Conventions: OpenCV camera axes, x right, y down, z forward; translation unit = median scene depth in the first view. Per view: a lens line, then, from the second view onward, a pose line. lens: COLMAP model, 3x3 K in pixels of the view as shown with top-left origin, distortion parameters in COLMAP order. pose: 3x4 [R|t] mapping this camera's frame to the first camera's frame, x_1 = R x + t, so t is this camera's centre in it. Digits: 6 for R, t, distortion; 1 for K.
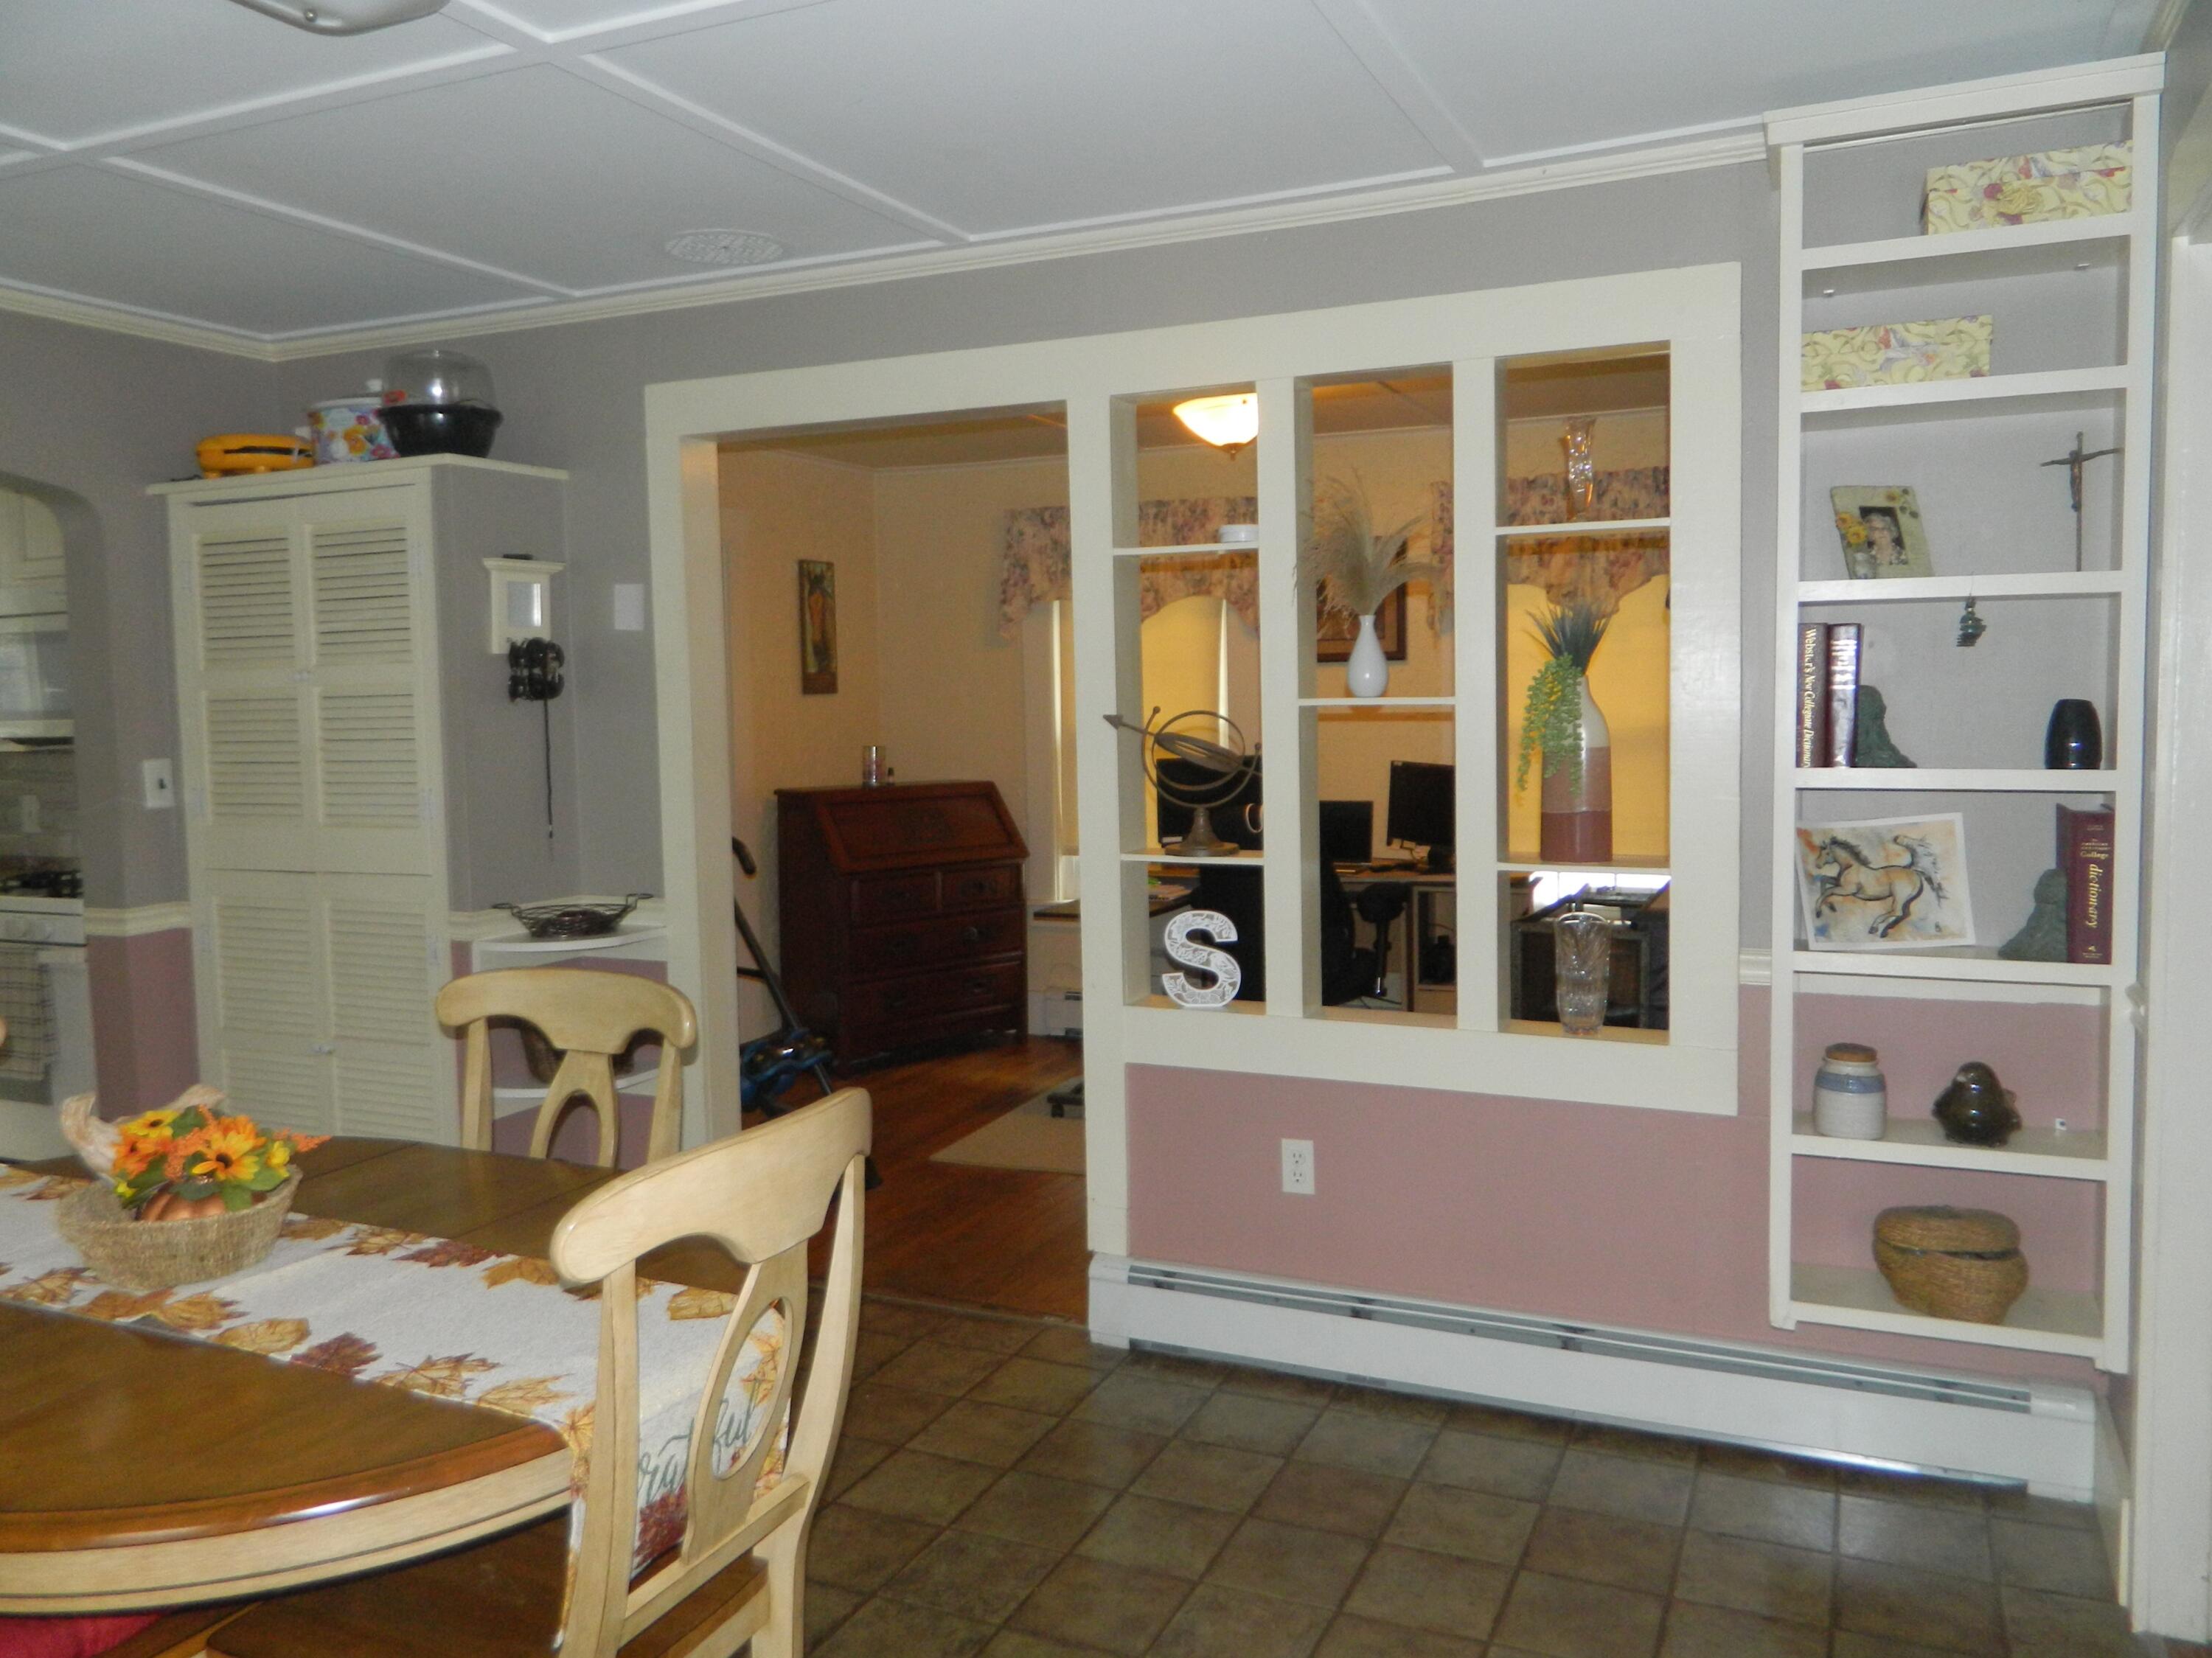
lens RADIAL K [[1653.6, 0, 1044.6], [0, 1653.6, 824.9], [0, 0, 1]] dist [0.028027, -0.012732]
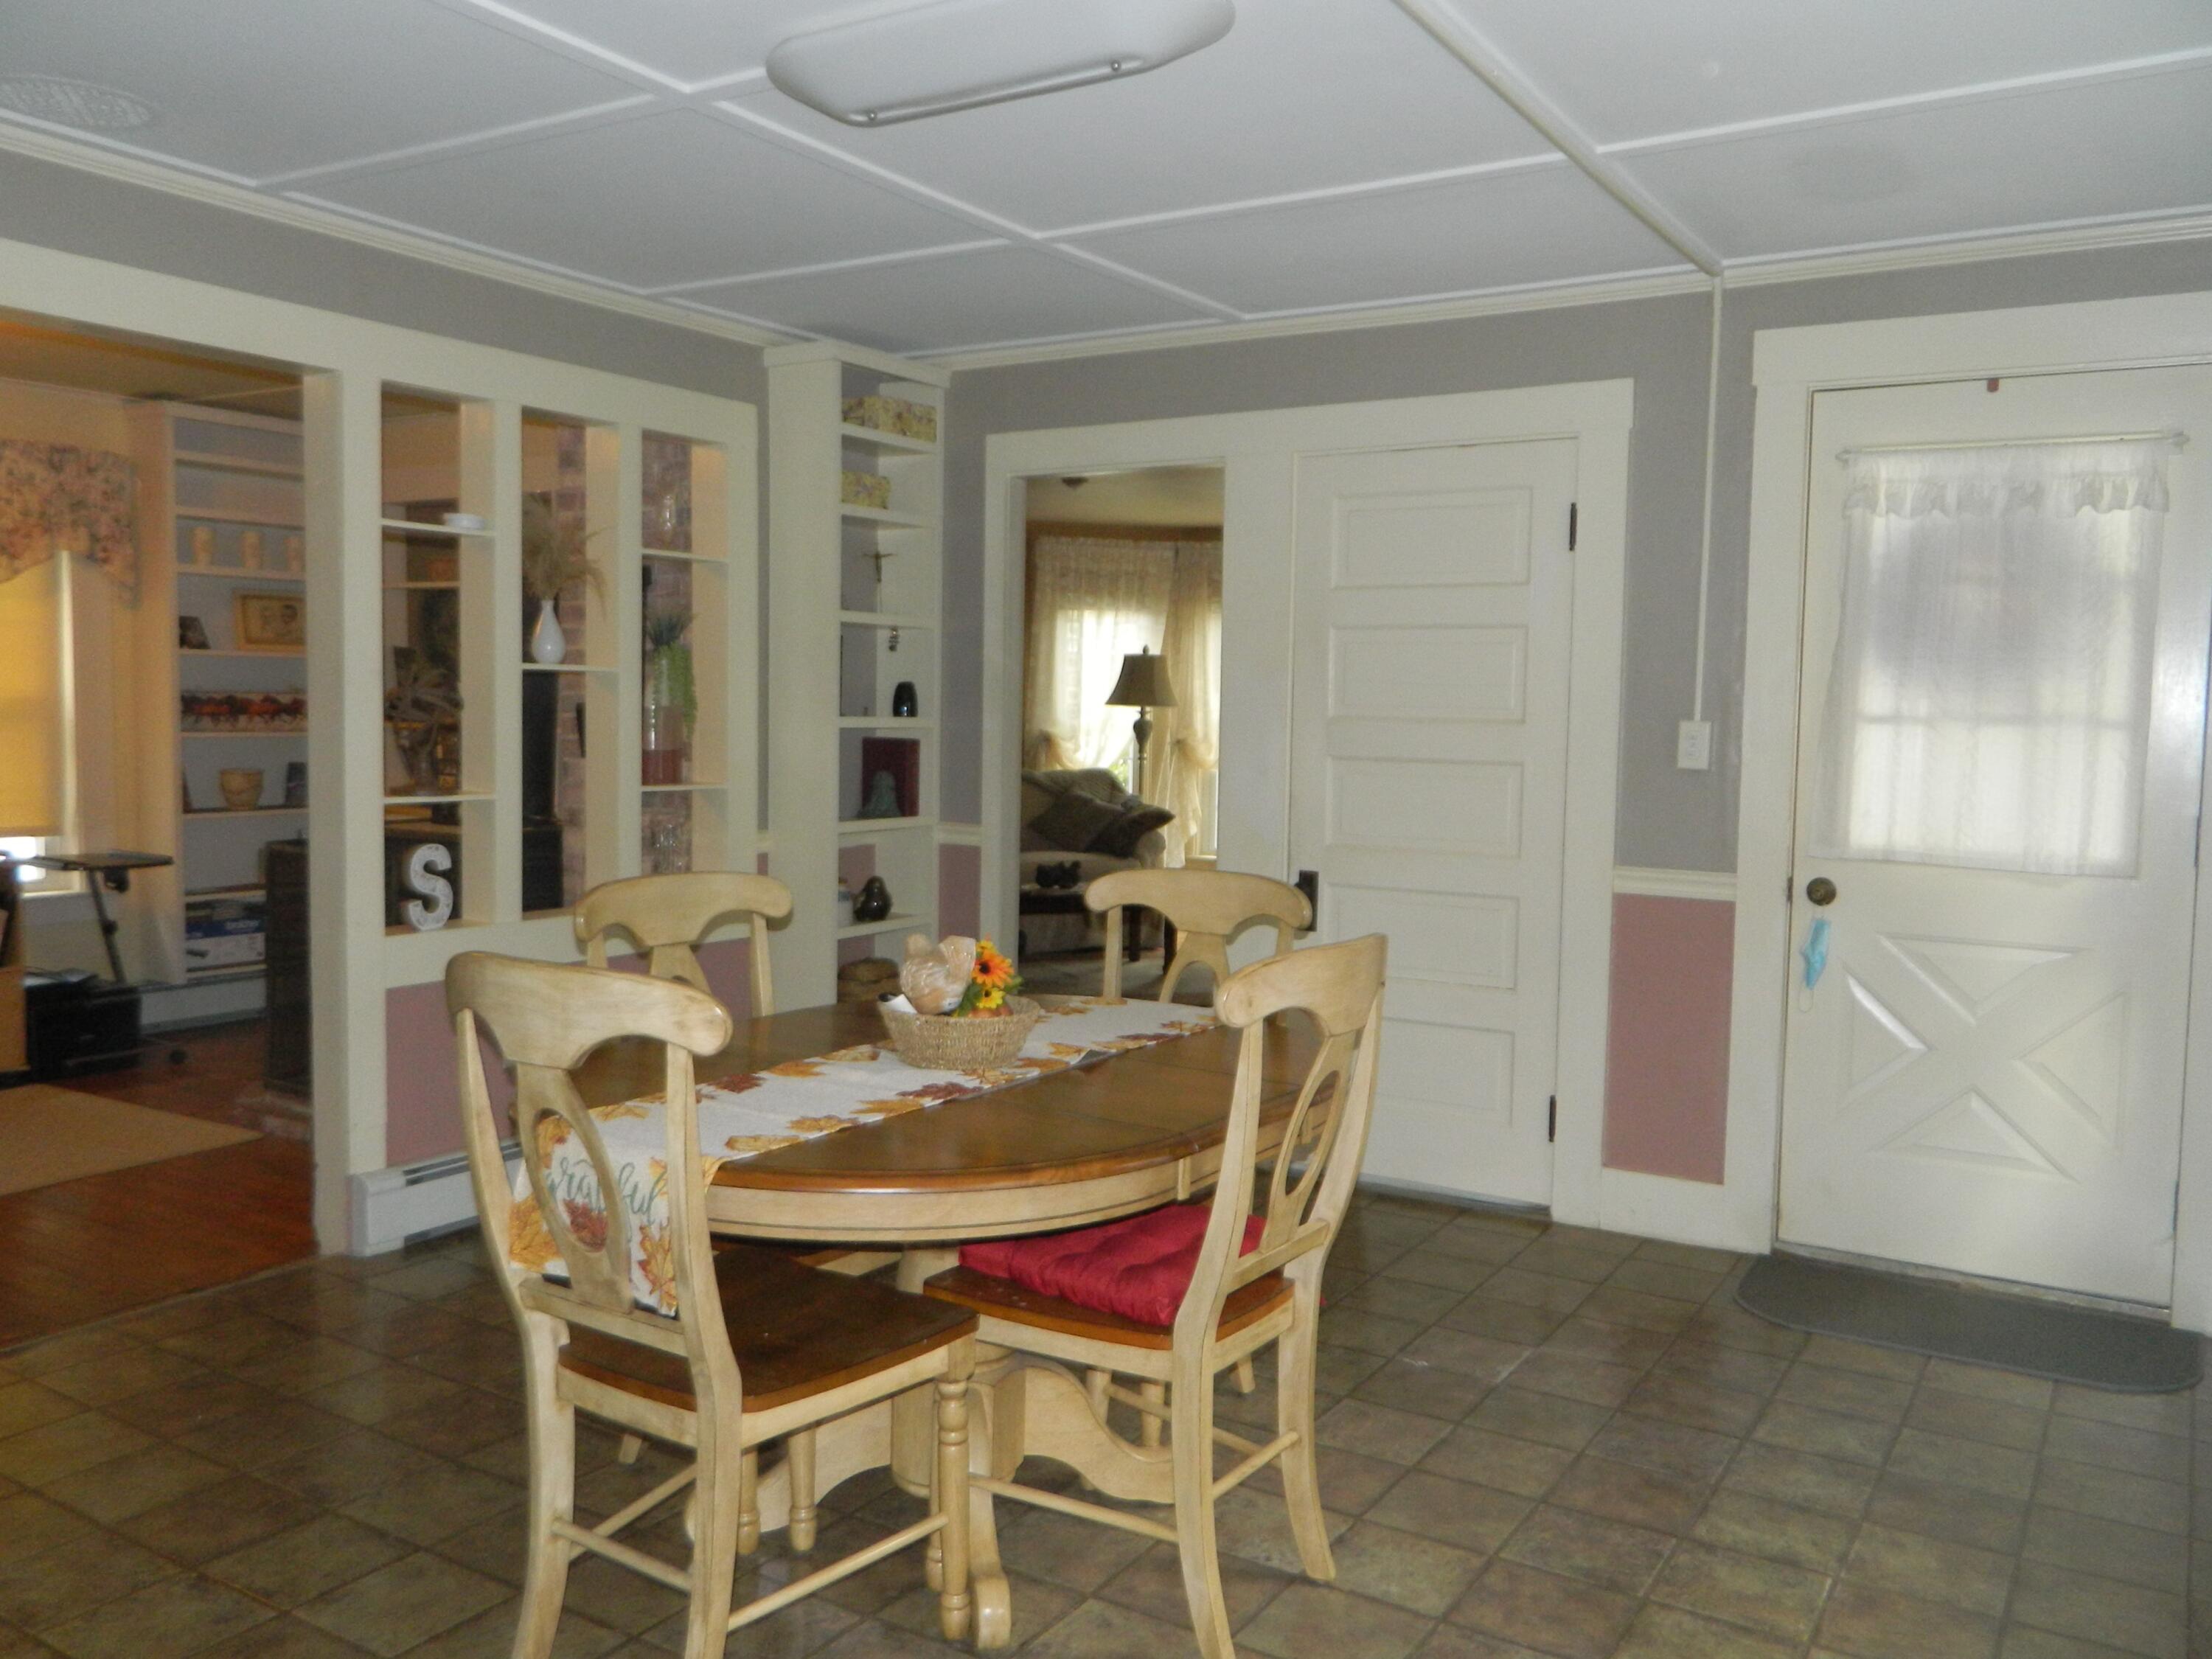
lens RADIAL K [[1653.7, 0, 1106.6], [0, 1653.7, 812.1], [0, 0, 1]] dist [0.028027, -0.012732]
pose [[0.149802, -0.050059, 0.987448, -0.959223], [0.055833, 0.997552, 0.042101, 0.007382], [-0.987138, 0.048826, 0.152230, 0.358825]]
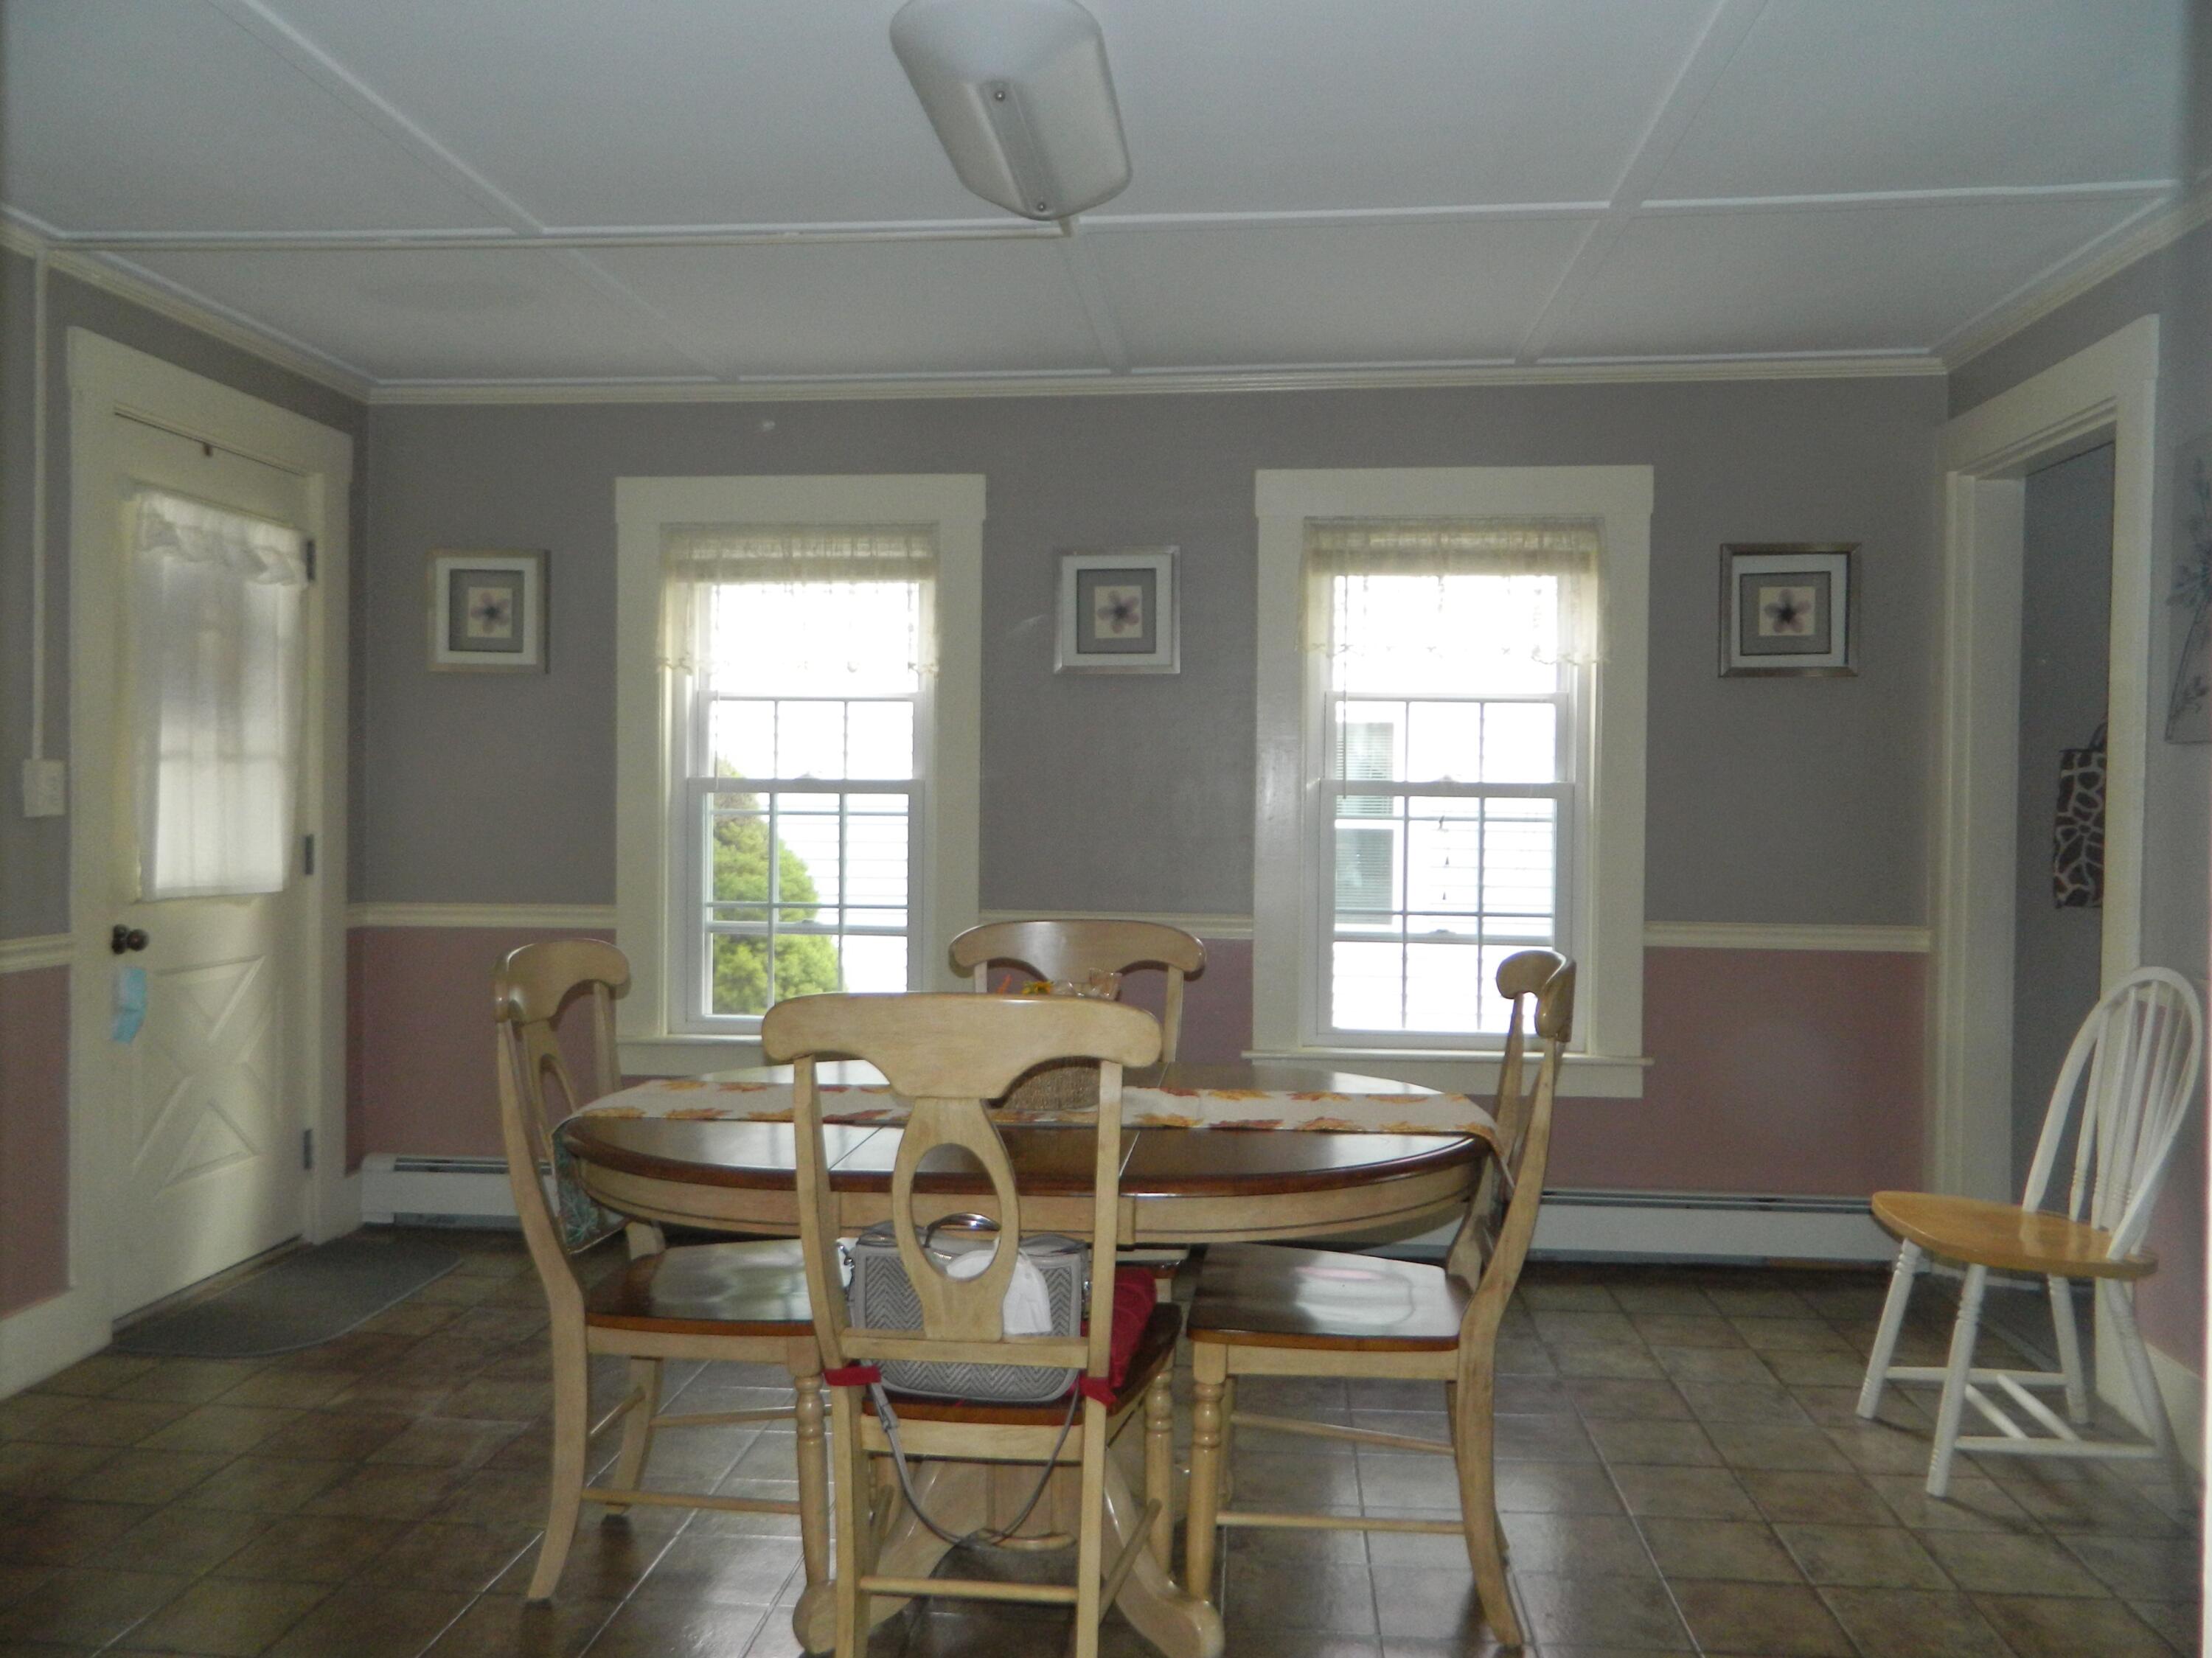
lens RADIAL K [[1653.6, 0, 1104.9], [0, 1653.6, 847.5], [0, 0, 1]] dist [0.028027, -0.012732]
pose [[-0.943452, 0.024873, -0.330575, -0.061634], [-0.013182, 0.993578, 0.112381, -0.048739], [0.331247, 0.110384, -0.937065, 1.223353]]
